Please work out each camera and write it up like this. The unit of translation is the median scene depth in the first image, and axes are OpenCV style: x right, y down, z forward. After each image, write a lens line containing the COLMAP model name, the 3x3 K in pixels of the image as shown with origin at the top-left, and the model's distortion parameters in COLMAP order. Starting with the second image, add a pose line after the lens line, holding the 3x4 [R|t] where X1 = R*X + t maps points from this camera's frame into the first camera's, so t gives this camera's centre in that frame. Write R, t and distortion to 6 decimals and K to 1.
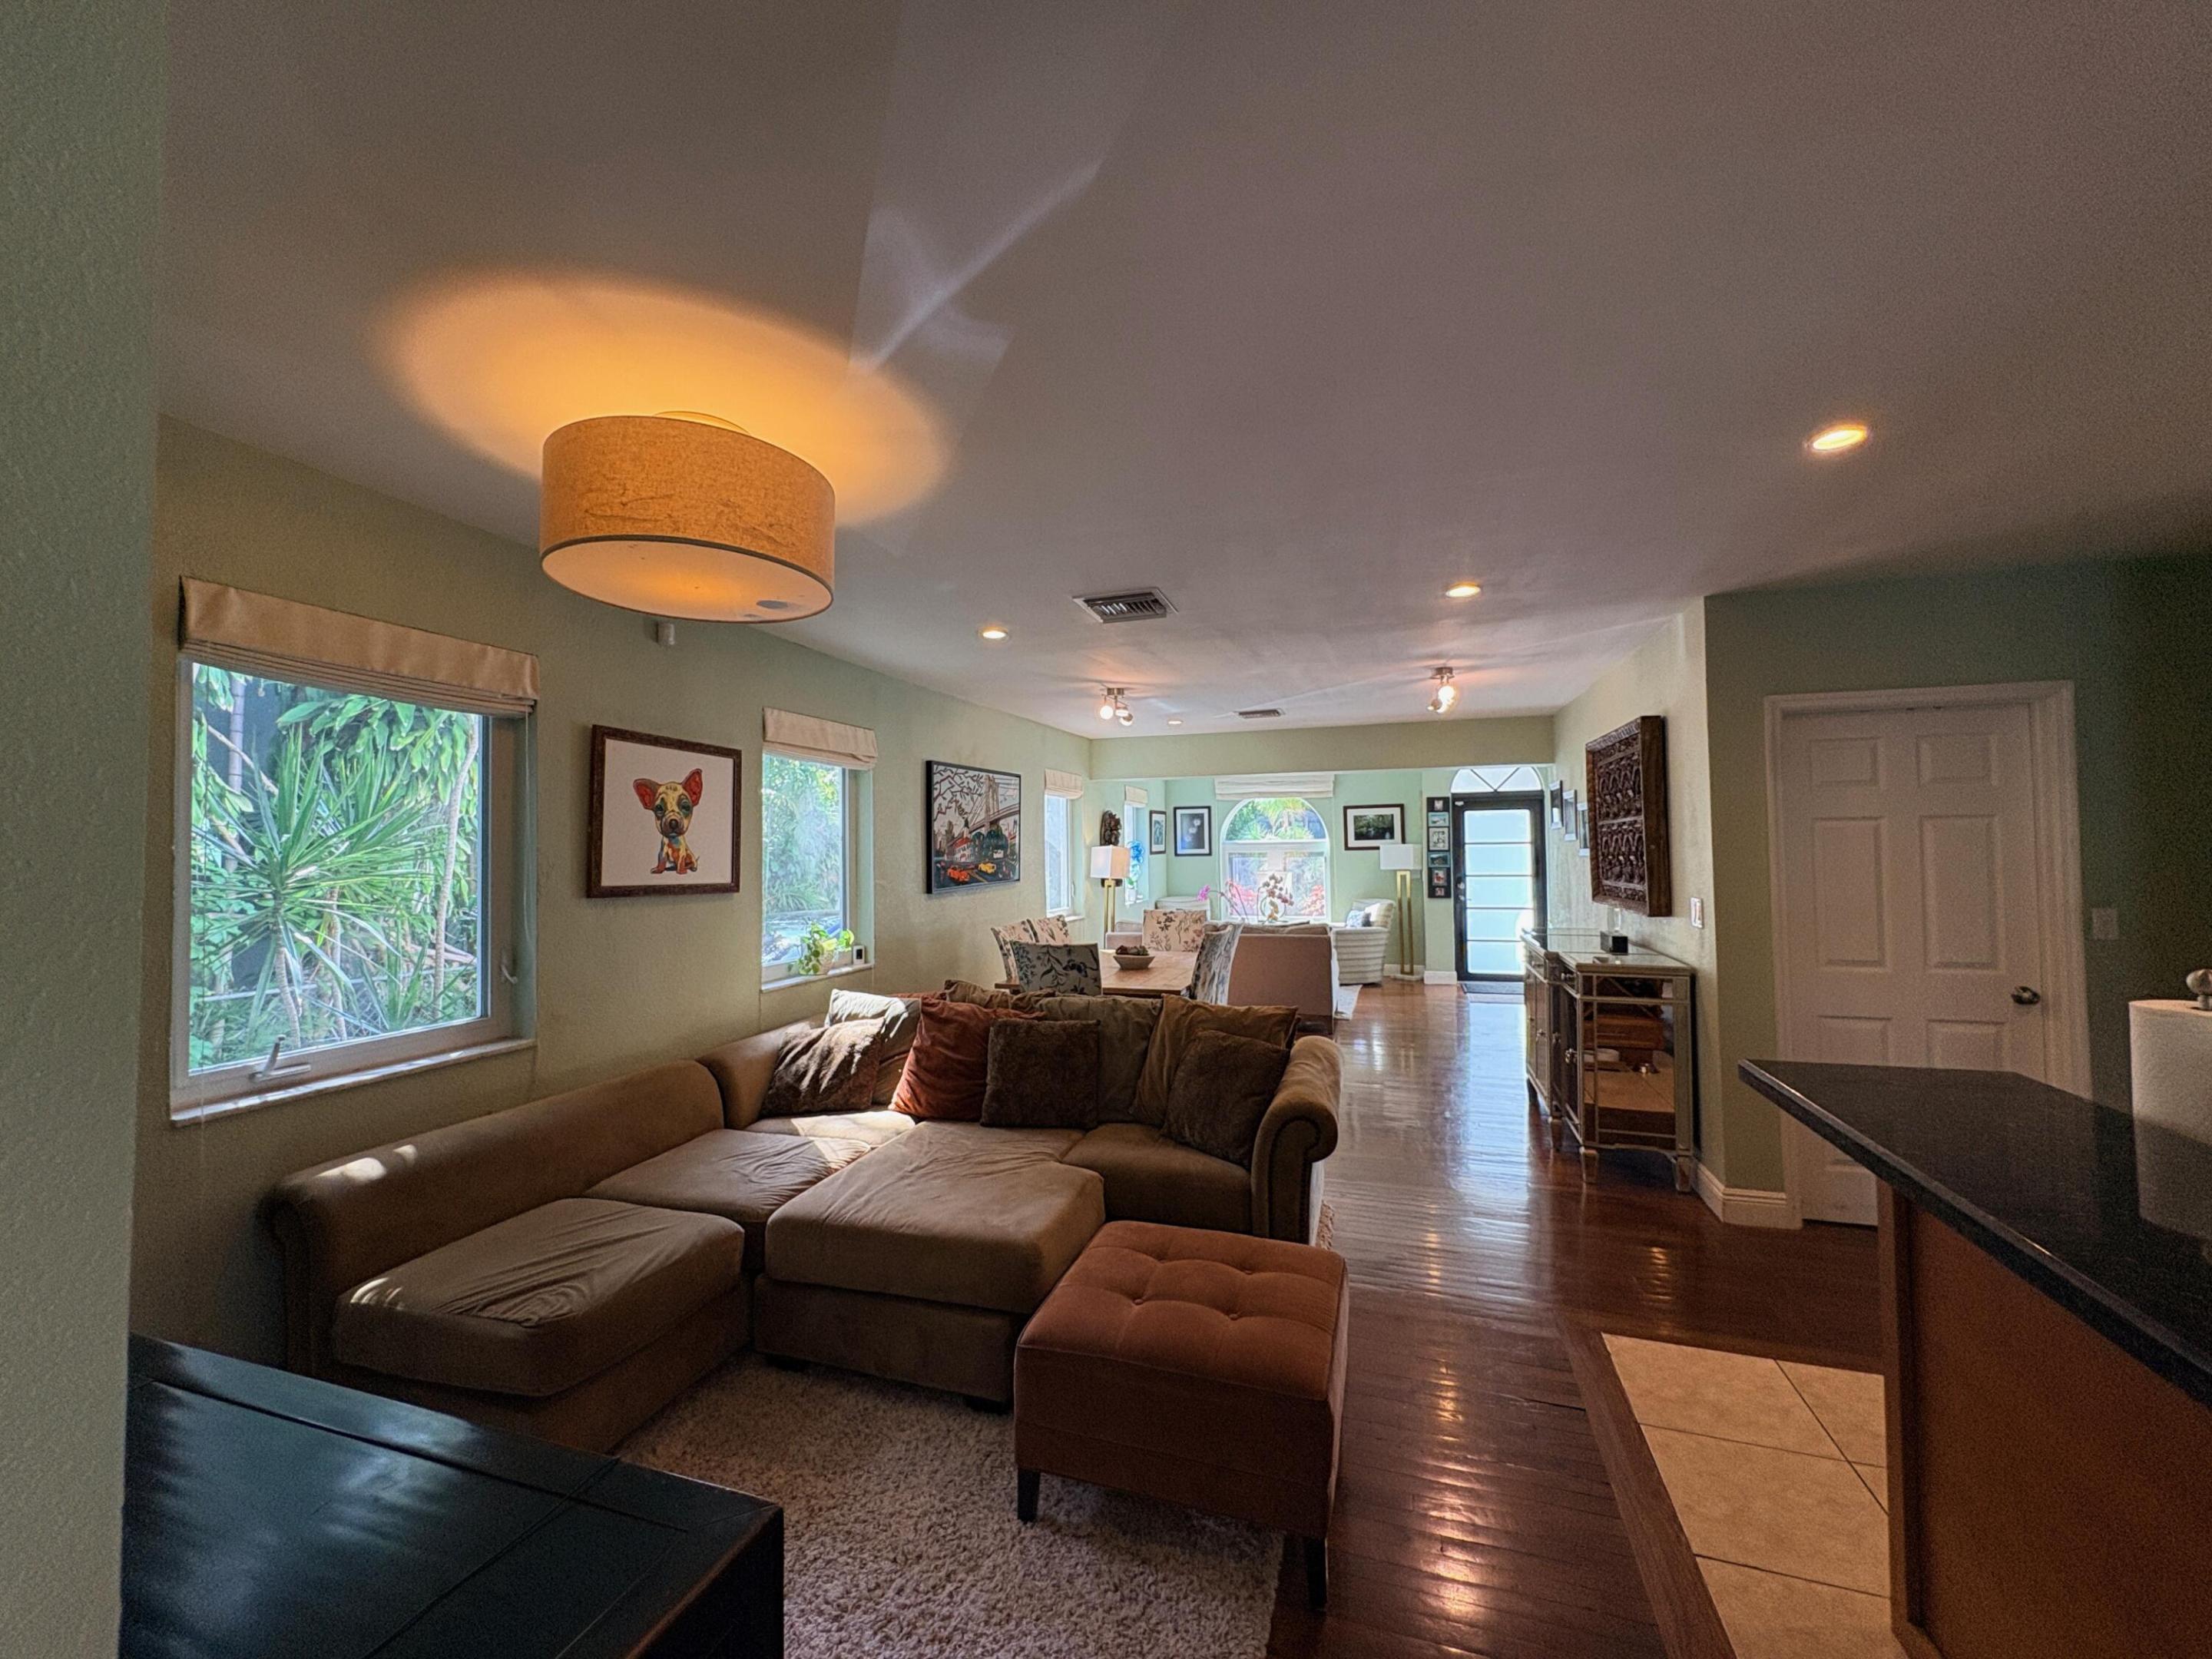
lens RADIAL K [[879.5, 0, 1102.3], [0, 879.5, 826.4], [0, 0, 1]] dist [-0.000607, 0.000132]
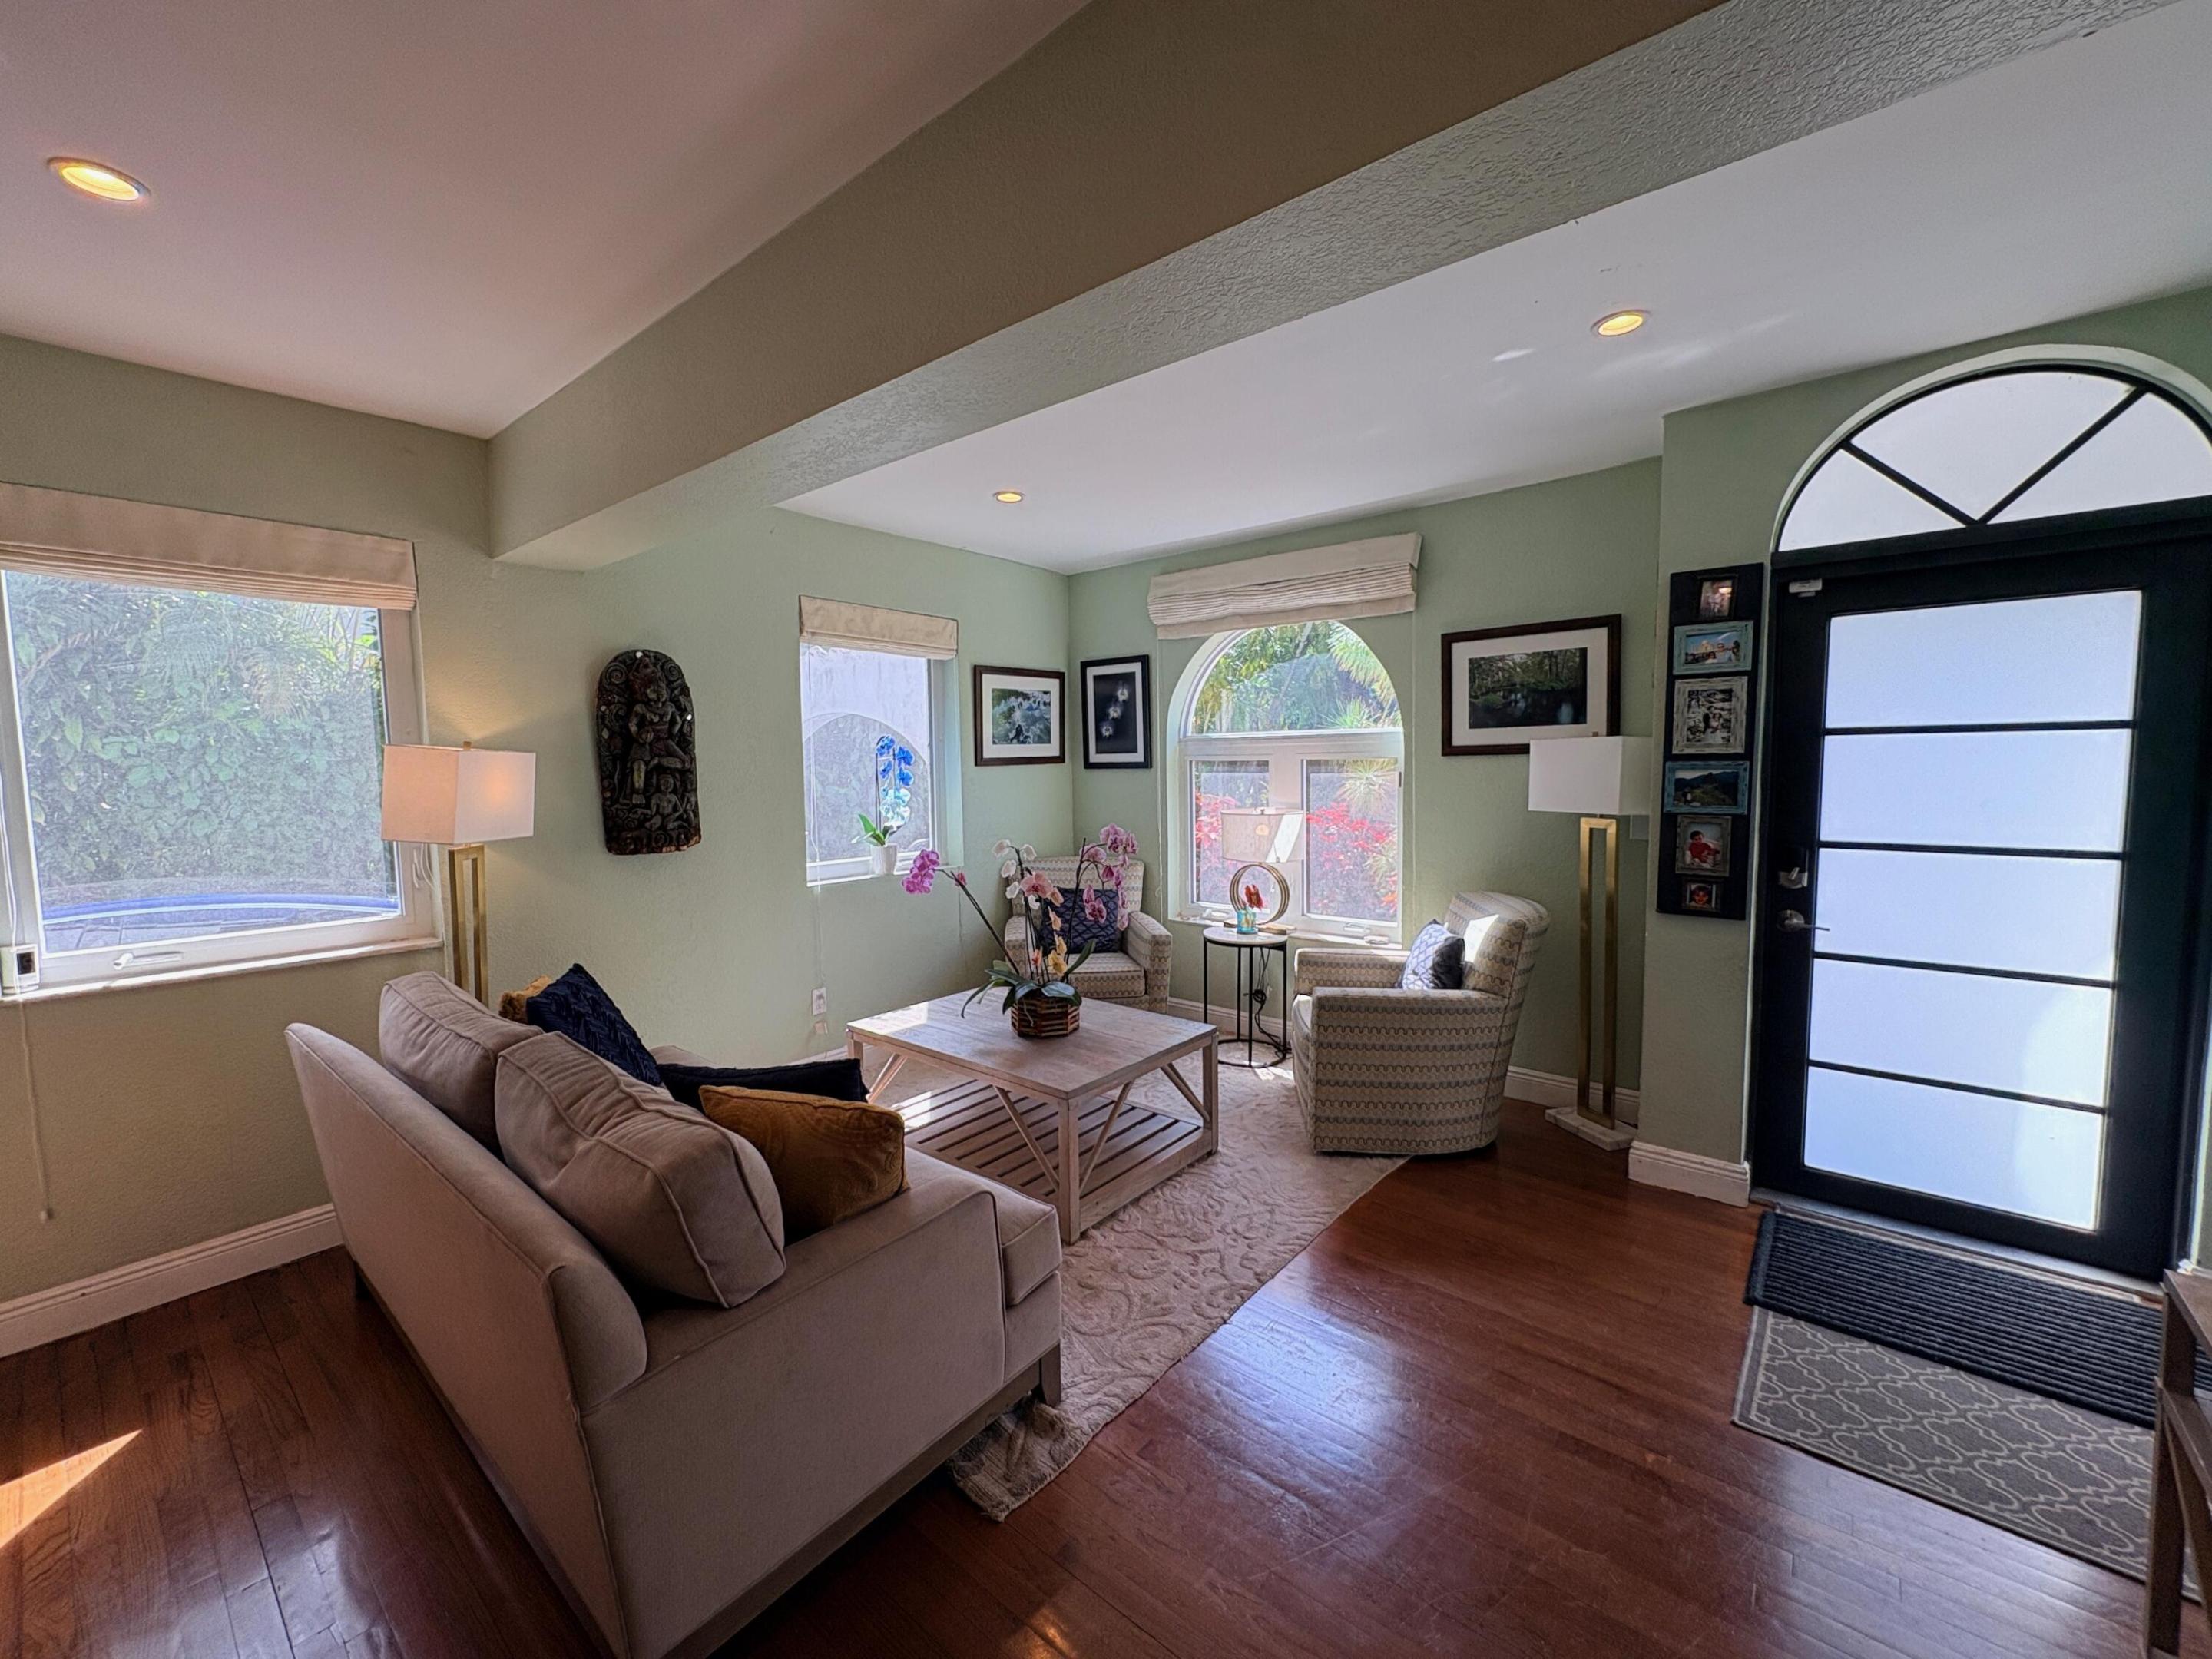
lens RADIAL K [[879.5, 0, 1103.3], [0, 879.5, 826.8], [0, 0, 1]] dist [-0.000607, 0.000132]
pose [[0.929742, 0.028557, -0.367103, 0.428823], [0.011371, 0.994286, 0.106144, 0.024744], [0.368036, -0.102861, 0.924104, 0.921377]]
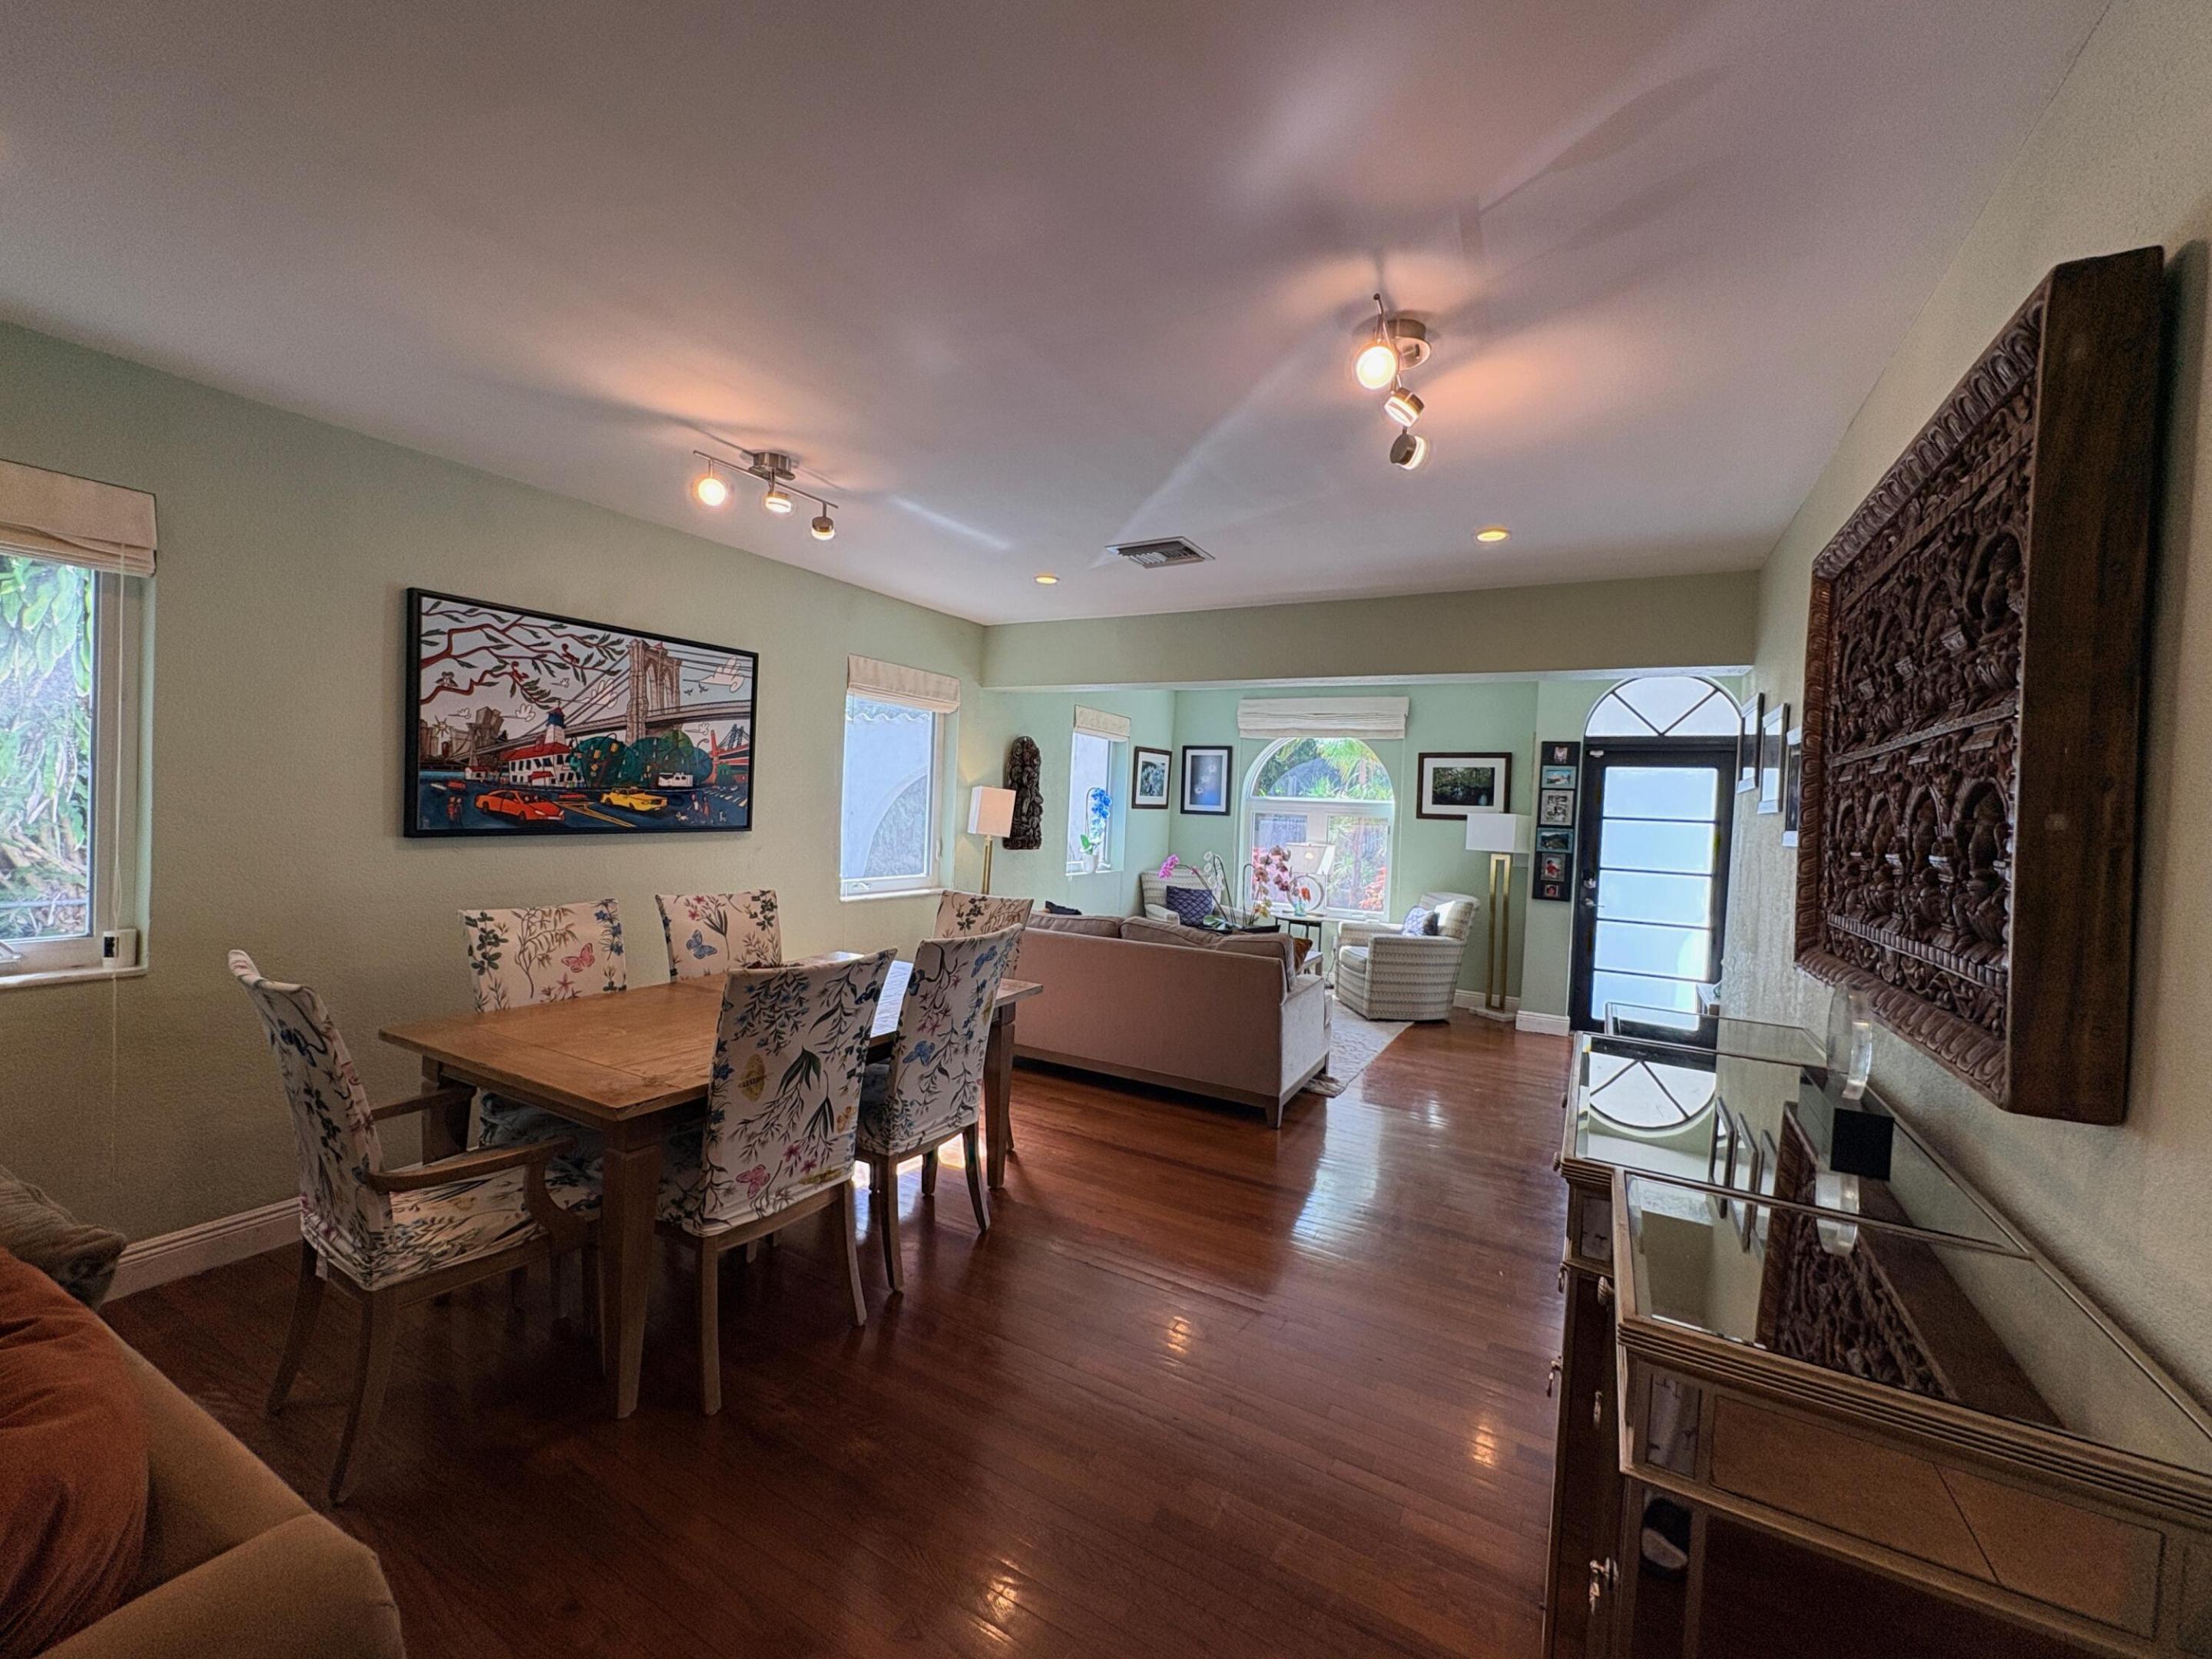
lens RADIAL K [[879.5, 0, 1103.1], [0, 879.5, 827.1], [0, 0, 1]] dist [-0.000607, 0.000132]
pose [[0.980025, 0.060430, -0.189471, 0.256924], [-0.051186, 0.997265, 0.053312, 0.015659], [0.192174, -0.042548, 0.980438, 0.440441]]
